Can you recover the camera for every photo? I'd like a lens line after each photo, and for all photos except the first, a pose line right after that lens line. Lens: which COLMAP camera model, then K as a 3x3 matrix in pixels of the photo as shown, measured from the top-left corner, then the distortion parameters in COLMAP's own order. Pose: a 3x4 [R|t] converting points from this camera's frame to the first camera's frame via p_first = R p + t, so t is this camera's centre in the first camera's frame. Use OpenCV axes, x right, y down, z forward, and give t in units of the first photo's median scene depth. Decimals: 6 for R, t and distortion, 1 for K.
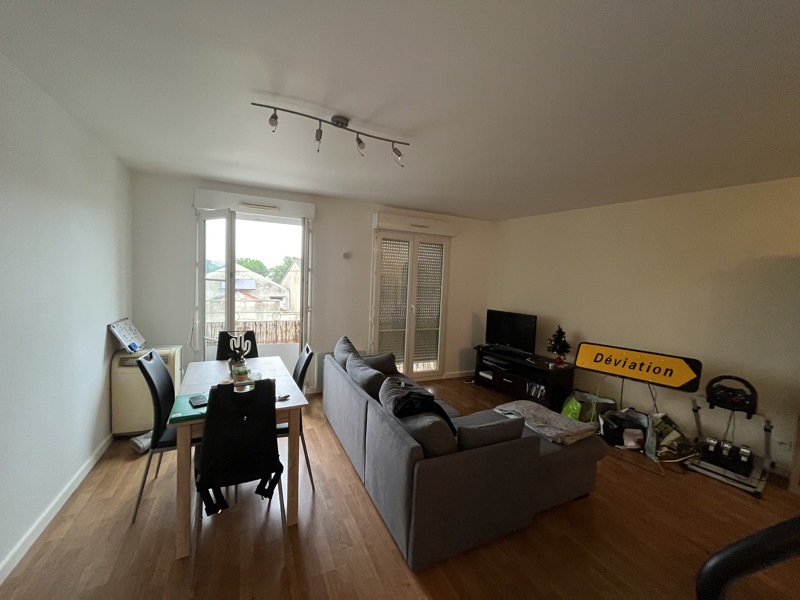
lens RADIAL K [[319.6, 0, 398.0], [0, 319.6, 299.4], [0, 0, 1]] dist [0.000196, 0.000089]
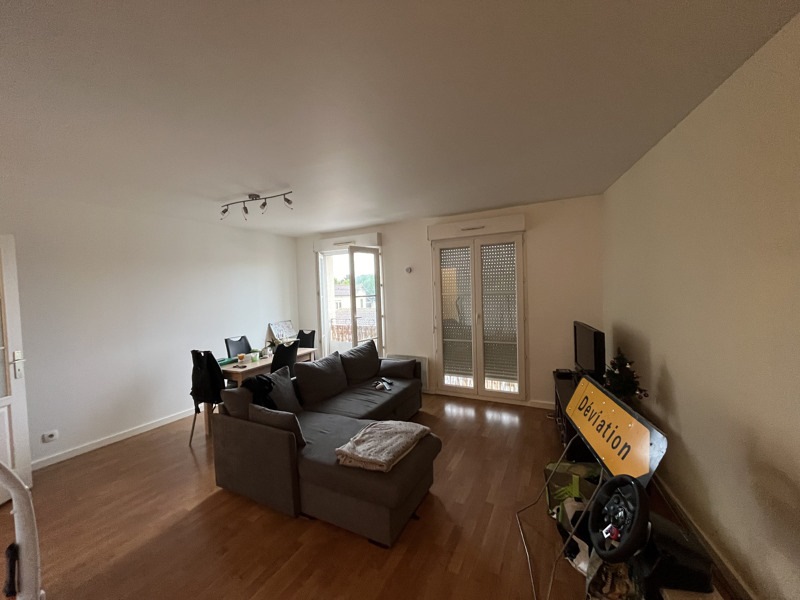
lens RADIAL K [[319.6, 0, 398.0], [0, 319.6, 299.4], [0, 0, 1]] dist [0.000196, 0.000089]
pose [[0.600743, -0.037352, -0.798569, 0.653870], [0.007804, 0.999134, -0.040862, 0.010591], [0.799404, 0.018316, 0.600514, 0.271859]]
